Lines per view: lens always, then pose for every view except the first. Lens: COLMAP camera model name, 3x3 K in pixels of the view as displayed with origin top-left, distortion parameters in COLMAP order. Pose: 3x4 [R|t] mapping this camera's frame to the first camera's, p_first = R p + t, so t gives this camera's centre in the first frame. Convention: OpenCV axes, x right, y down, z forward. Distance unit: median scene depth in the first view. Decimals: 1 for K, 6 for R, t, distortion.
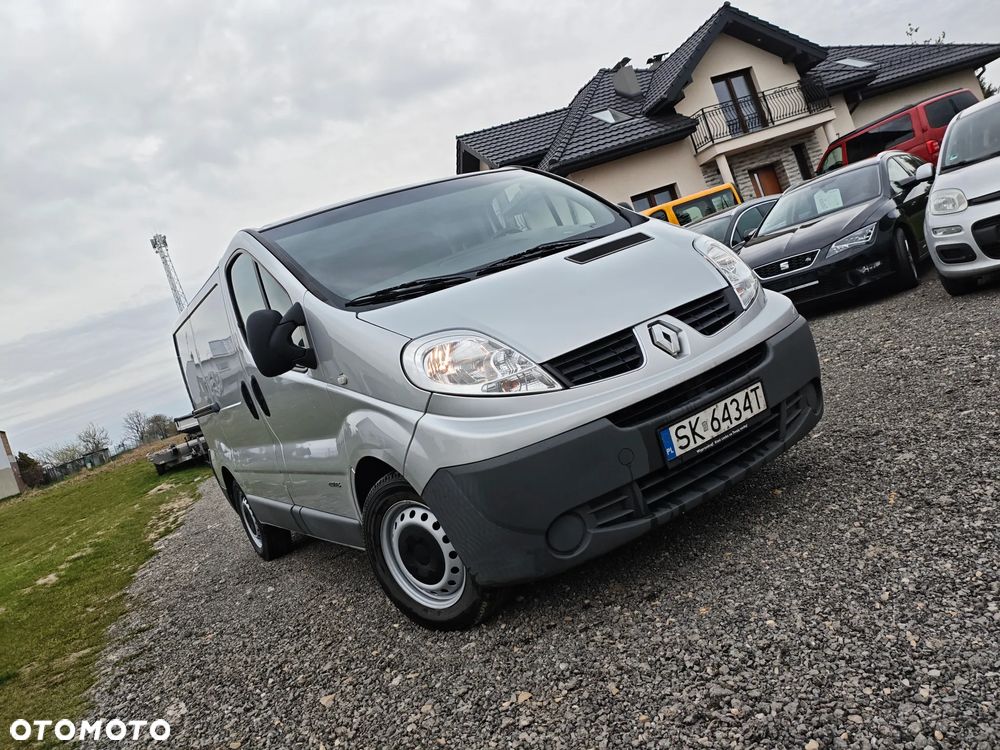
lens RADIAL K [[775.7, 0, 492.4], [0, 775.7, 369.4], [0, 0, 1]] dist [0.034009, -0.068435]
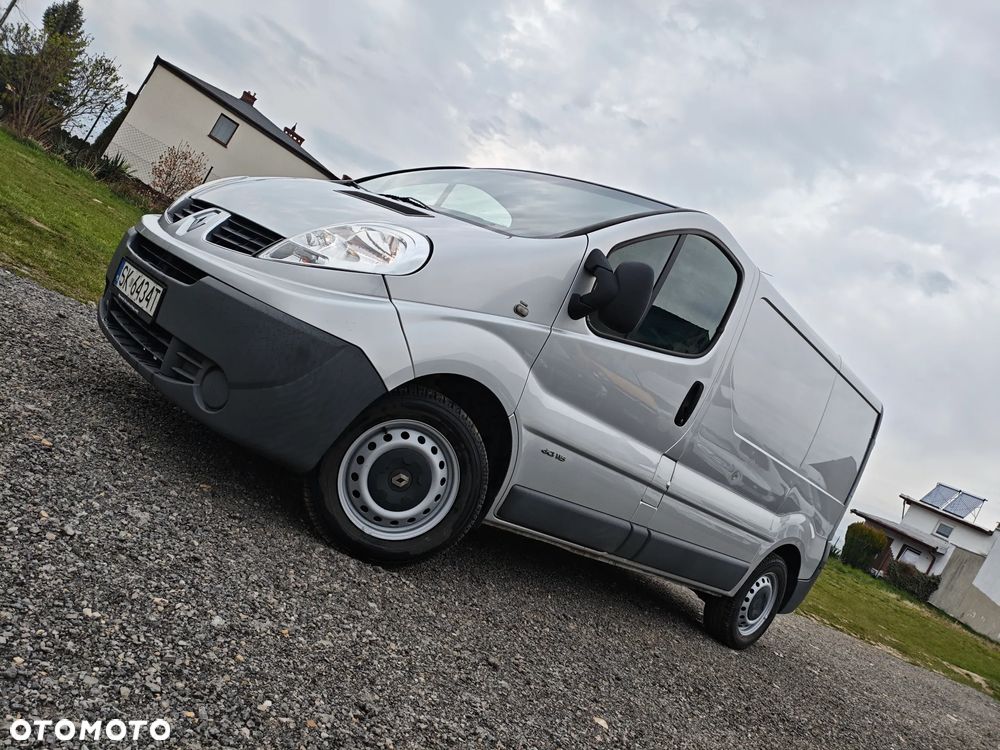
lens RADIAL K [[770.4, 0, 495.7], [0, 770.4, 373.7], [0, 0, 1]] dist [0.038066, -0.057577]
pose [[0.048525, 0.389867, -0.919592, 1.193117], [-0.558819, 0.773695, 0.298526, -0.386458], [0.827869, 0.499399, 0.255408, 1.076569]]
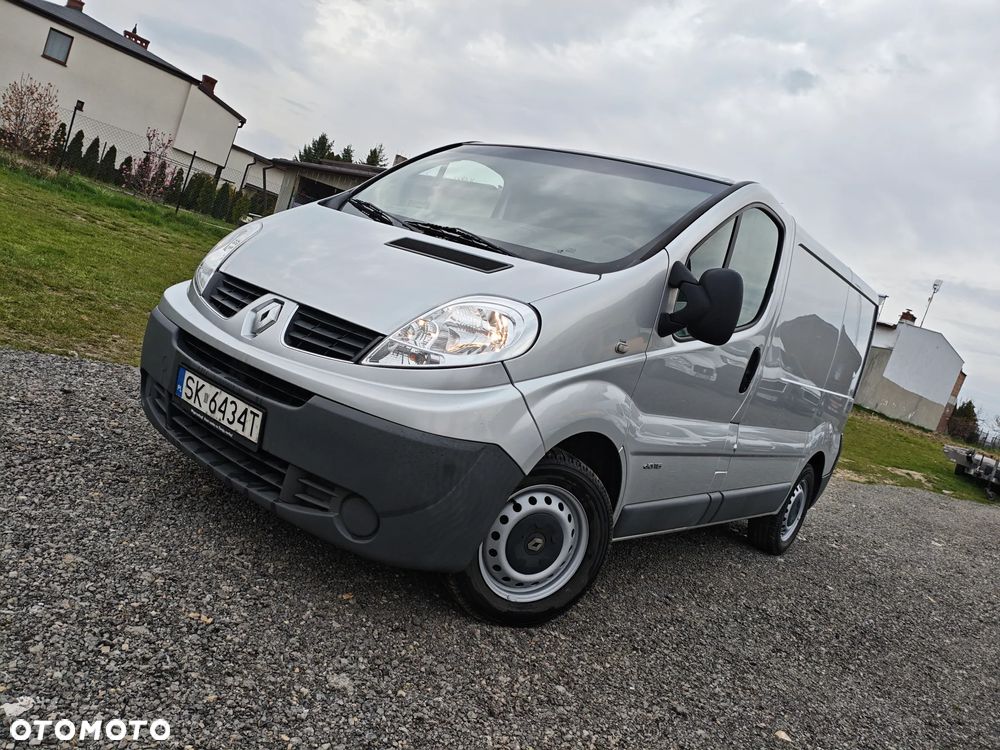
lens RADIAL K [[770.9, 0, 483.9], [0, 770.9, 376.0], [0, 0, 1]] dist [0.031075, -0.046751]
pose [[0.222660, 0.516265, -0.826978, 1.028559], [-0.444638, 0.808686, 0.385129, -0.434188], [0.867594, 0.281953, 0.409613, 0.798153]]
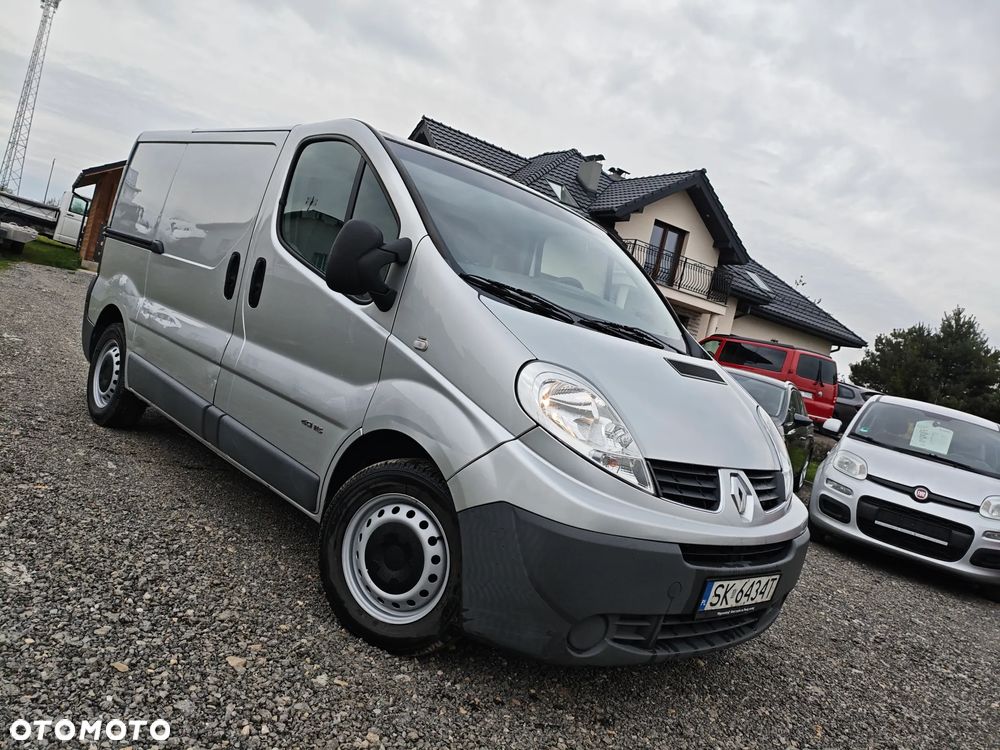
lens RADIAL K [[775.7, 0, 492.4], [0, 775.7, 369.4], [0, 0, 1]] dist [0.034009, -0.068435]
pose [[0.811784, 0.533572, 0.237294, -0.327888], [-0.529397, 0.843943, -0.086594, 0.071891], [-0.246467, -0.055327, 0.967571, 0.112065]]
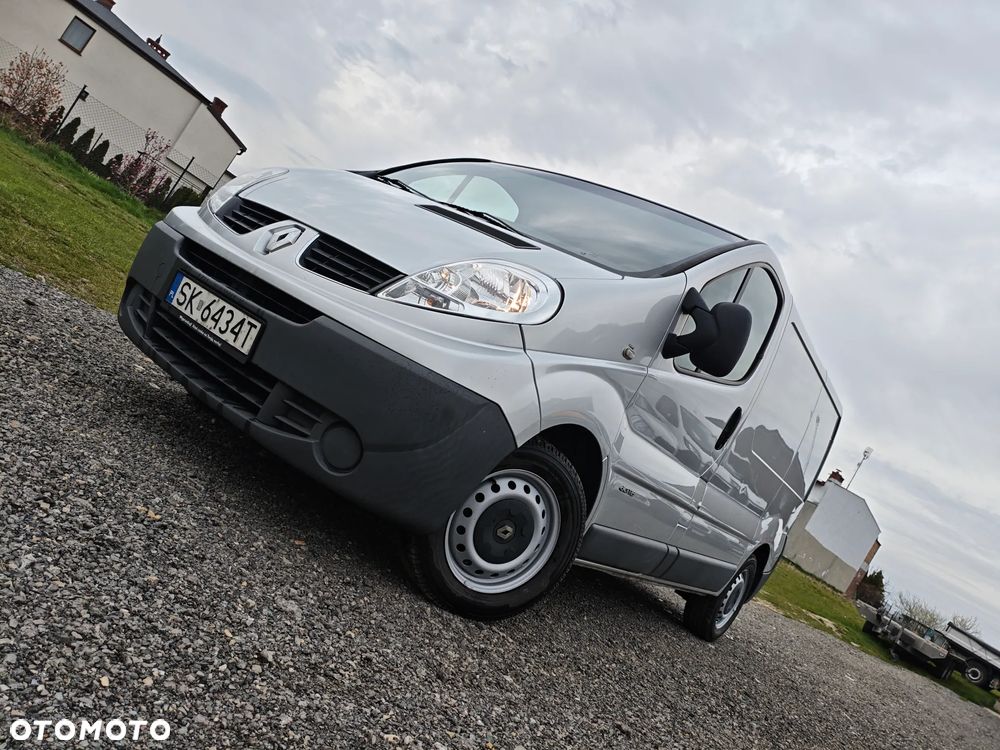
lens RADIAL K [[770.4, 0, 495.7], [0, 770.4, 373.7], [0, 0, 1]] dist [0.038066, -0.057577]
pose [[0.193215, 0.461807, -0.865680, 1.060703], [-0.635552, 0.731089, 0.248157, -0.290004], [0.747490, 0.502238, 0.434760, 0.803983]]
